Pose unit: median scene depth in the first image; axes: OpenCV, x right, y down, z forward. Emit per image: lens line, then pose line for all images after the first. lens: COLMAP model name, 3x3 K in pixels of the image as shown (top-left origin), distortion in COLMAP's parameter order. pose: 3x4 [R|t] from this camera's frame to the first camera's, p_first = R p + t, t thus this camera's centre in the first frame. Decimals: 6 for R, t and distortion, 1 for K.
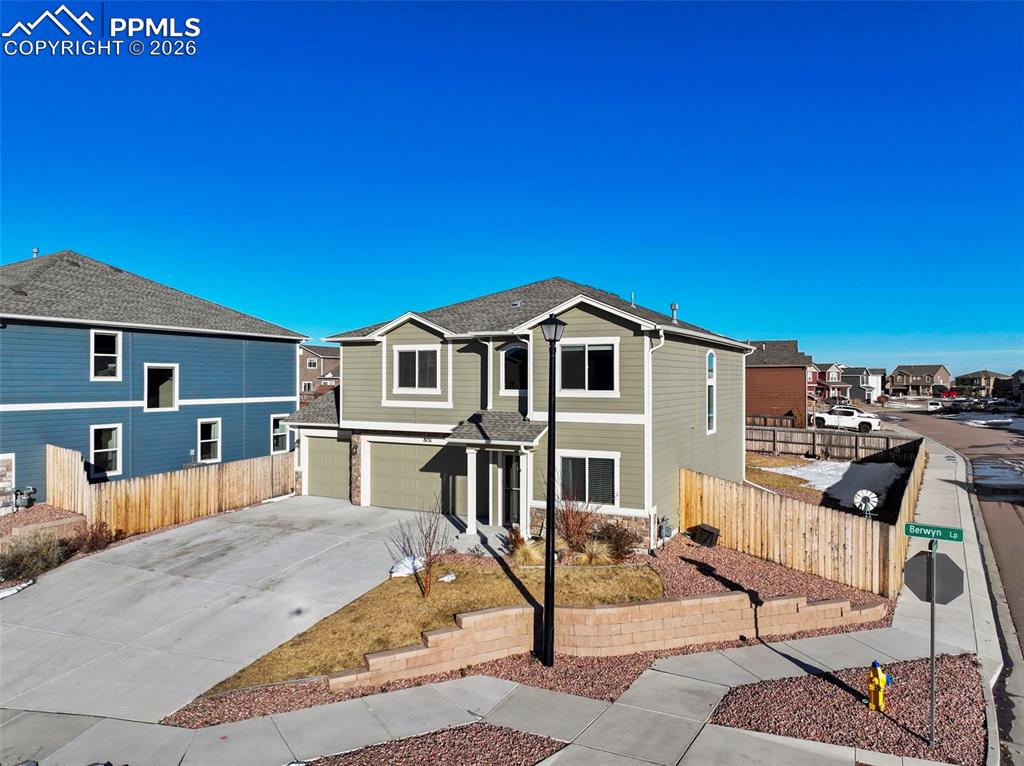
lens RADIAL K [[726.9, 0, 519.0], [0, 726.9, 378.2], [0, 0, 1]] dist [-0.001329, 0.005387]
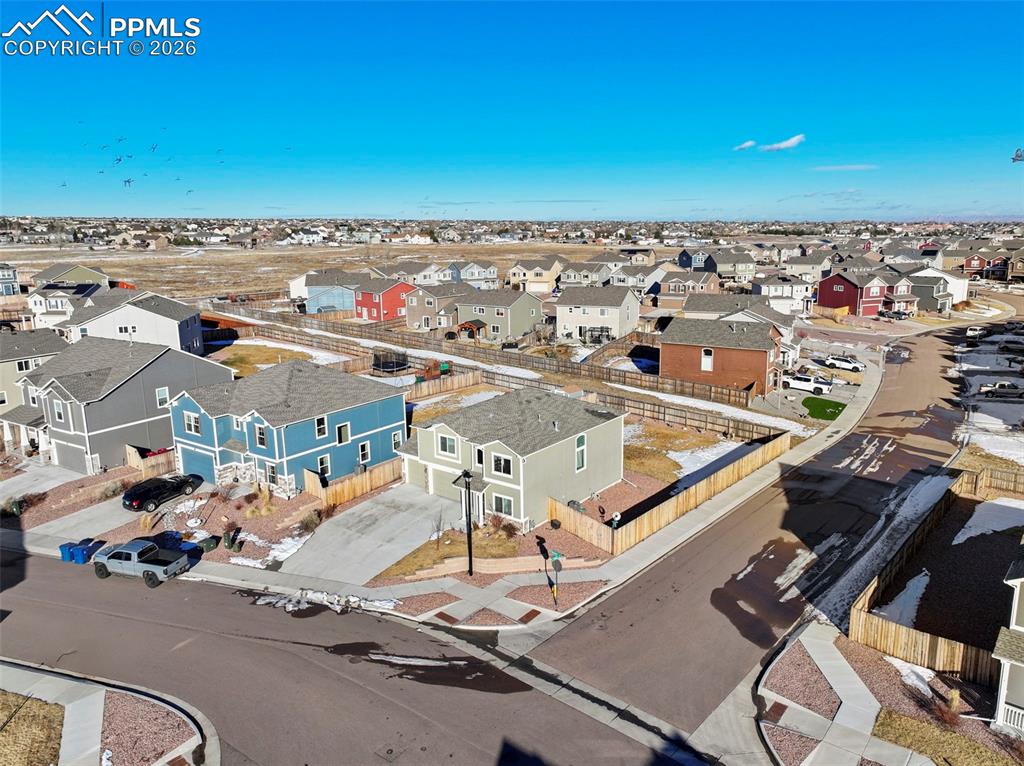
lens RADIAL K [[726.9, 0, 519.0], [0, 726.9, 378.2], [0, 0, 1]] dist [-0.001329, 0.005387]
pose [[0.984312, 0.021627, -0.175108, 0.520739], [0.013222, 0.980627, 0.195438, -0.717185], [0.175942, -0.194687, 0.964957, -1.254043]]
